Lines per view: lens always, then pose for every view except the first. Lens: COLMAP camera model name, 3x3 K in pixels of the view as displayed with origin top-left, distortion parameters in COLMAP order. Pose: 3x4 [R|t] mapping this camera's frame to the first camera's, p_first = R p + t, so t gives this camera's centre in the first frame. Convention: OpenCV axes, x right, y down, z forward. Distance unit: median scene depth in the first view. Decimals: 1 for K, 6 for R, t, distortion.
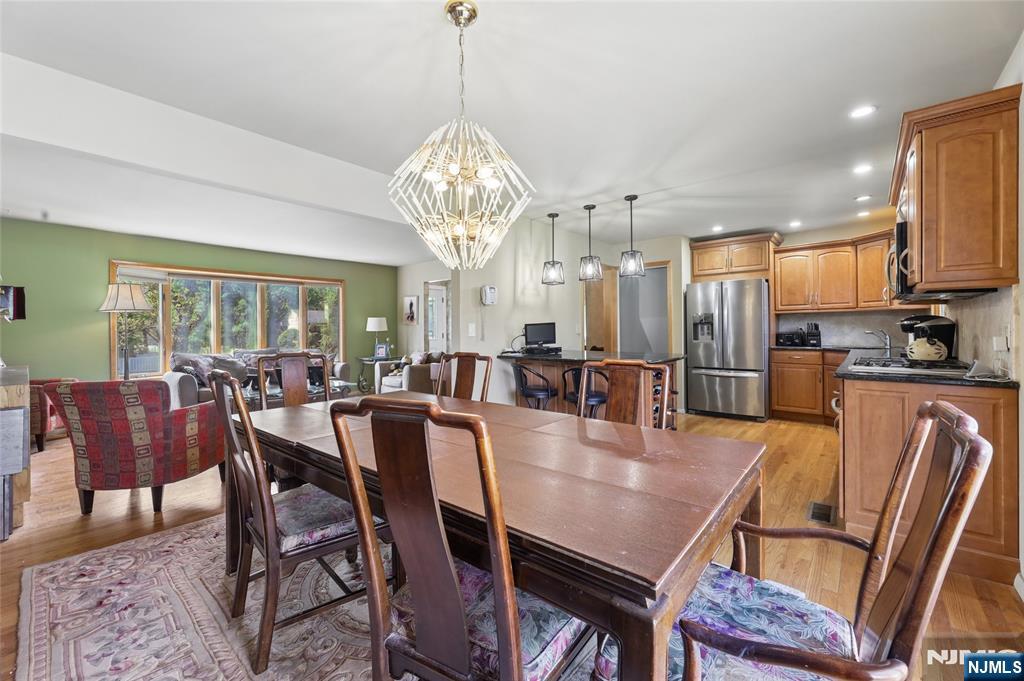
lens RADIAL K [[416.8, 0, 511.6], [0, 416.8, 330.0], [0, 0, 1]] dist [0.009578, -0.000067]
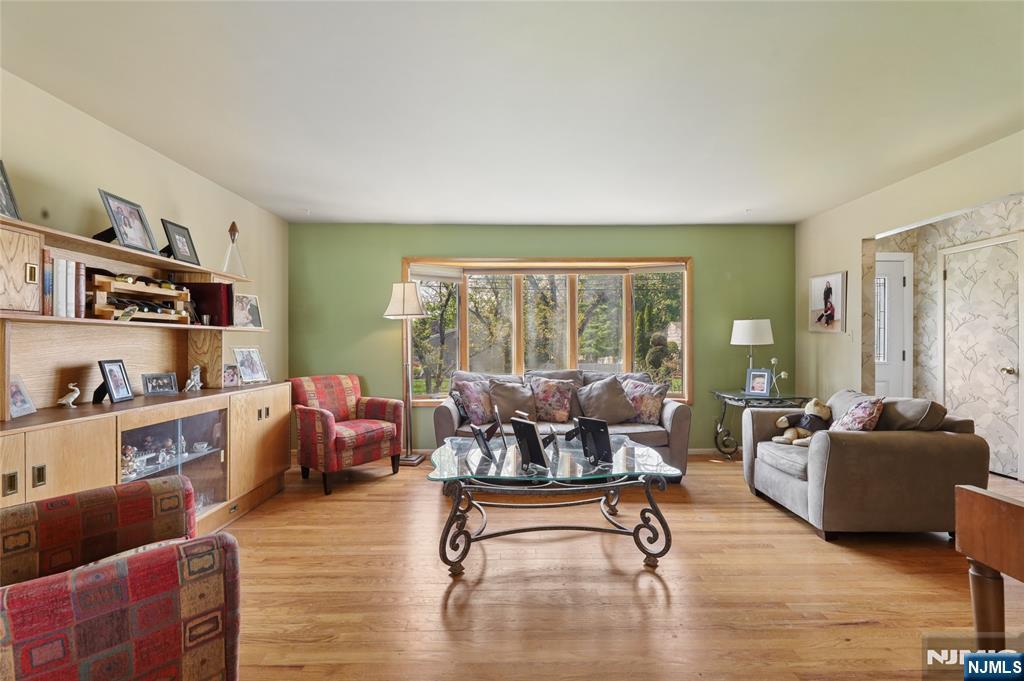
lens RADIAL K [[427.1, 0, 512.0], [0, 427.1, 340.5], [0, 0, 1]] dist [-0.002535, -0.000063]
pose [[0.656283, 0.006034, -0.754491, -0.155376], [-0.006807, 0.999975, 0.002077, -0.002460], [0.754485, 0.003773, 0.656307, 0.572185]]
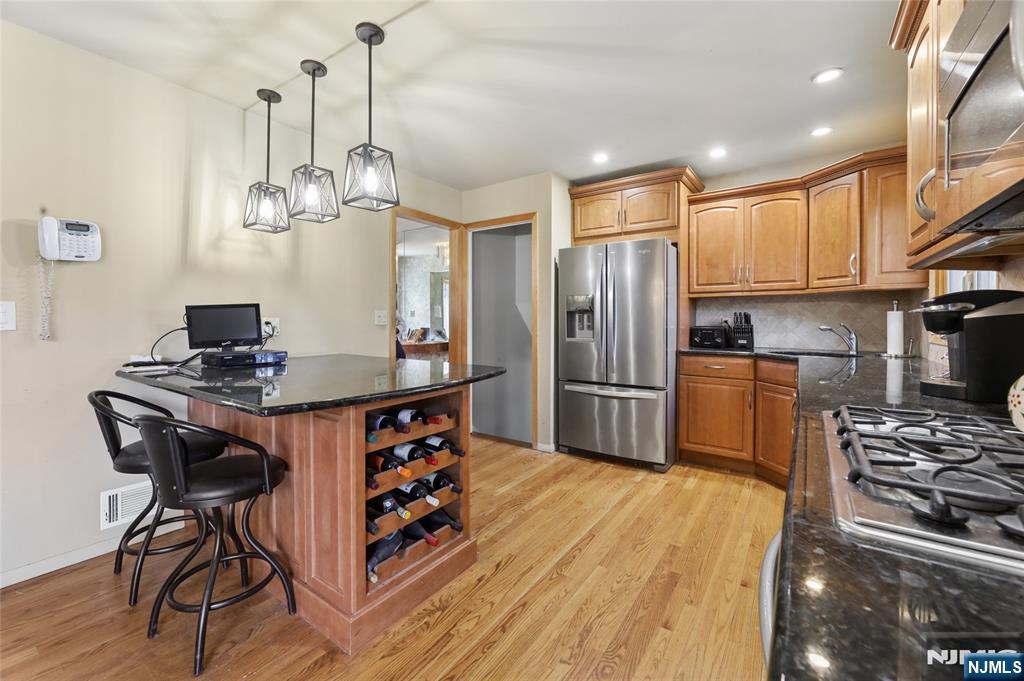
lens RADIAL K [[422.7, 0, 506.7], [0, 422.7, 324.4], [0, 0, 1]] dist [-0.000614, 0.000044]
pose [[0.995444, 0.010231, 0.094803, 0.295590], [-0.011286, 0.999880, 0.010604, -0.001447], [-0.094683, -0.011625, 0.995440, 0.385342]]
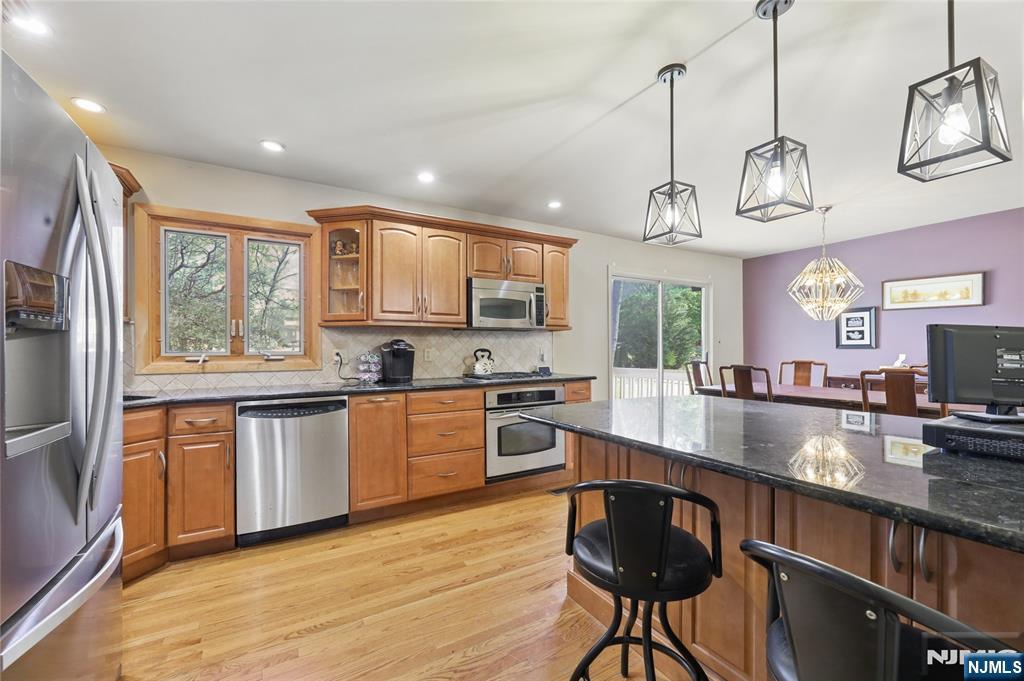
lens RADIAL K [[417.9, 0, 513.7], [0, 417.9, 346.9], [0, 0, 1]] dist [0.000115, 0.000036]
pose [[-0.944589, 0.013491, 0.327978, 0.226617], [0.013092, 0.999908, -0.003424, -0.006159], [-0.327994, 0.001060, -0.944679, 1.127073]]
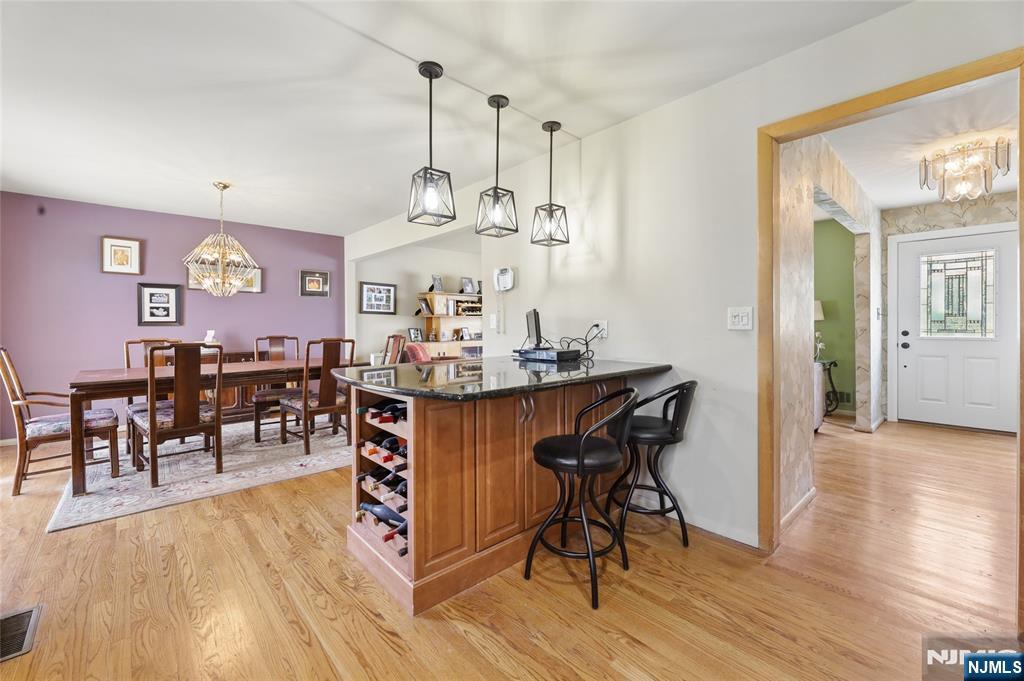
lens RADIAL K [[422.7, 0, 506.7], [0, 422.7, 324.4], [0, 0, 1]] dist [-0.000614, 0.000044]
pose [[-0.137789, 0.009759, -0.990413, 0.600246], [0.007763, 0.999931, 0.008772, -0.000933], [0.990431, -0.006480, -0.137856, 0.870776]]
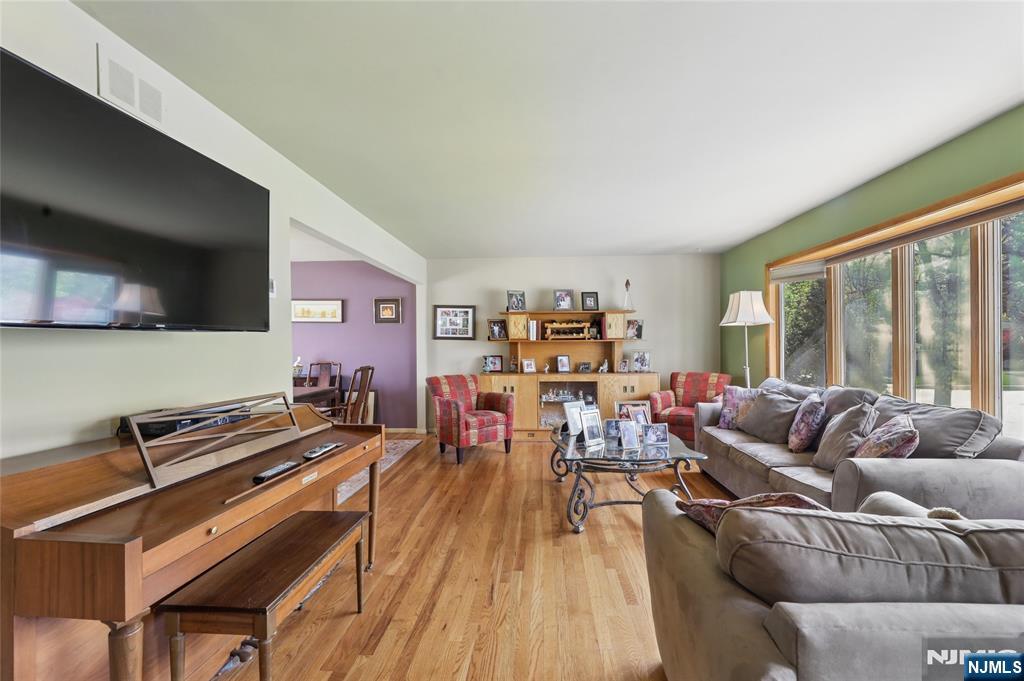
lens RADIAL K [[427.0, 0, 524.0], [0, 427.0, 346.2], [0, 0, 1]] dist [-0.001952, -0.000242]
pose [[-0.795805, 0.017322, -0.605305, -0.021636], [0.015696, 0.999845, 0.007977, -0.011733], [0.605350, -0.003153, -0.795953, 1.323433]]
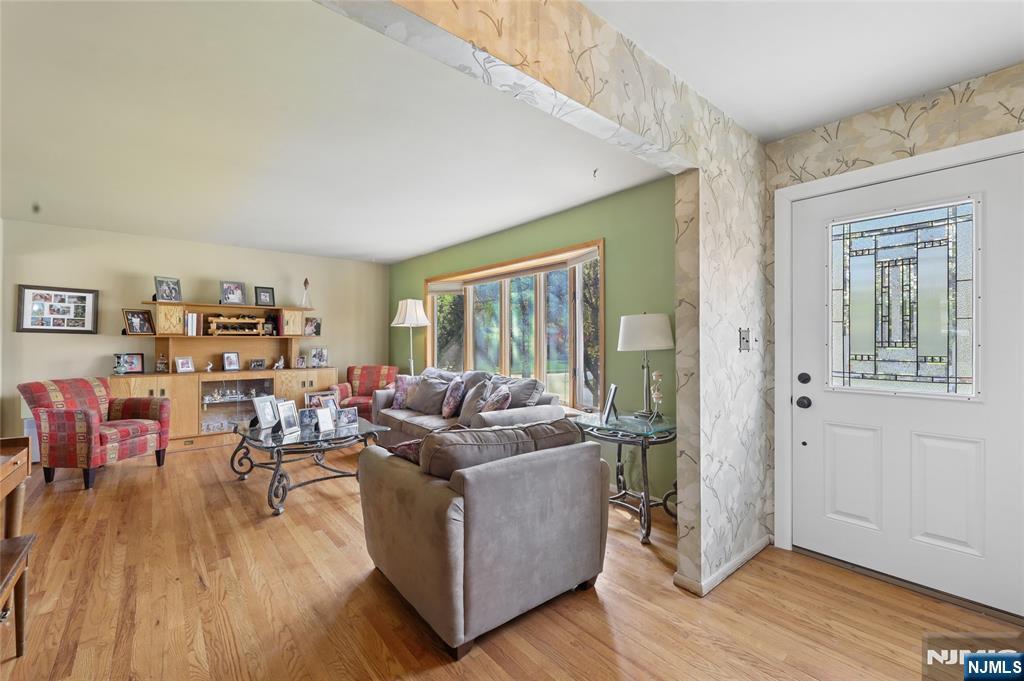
lens RADIAL K [[427.0, 0, 511.1], [0, 427.0, 337.5], [0, 0, 1]] dist [-0.000843, -0.000079]
pose [[-0.180390, 0.001606, -0.983594, 0.110193], [0.002699, 0.999996, 0.001137, -0.012494], [0.983591, -0.002450, -0.180394, 1.351990]]
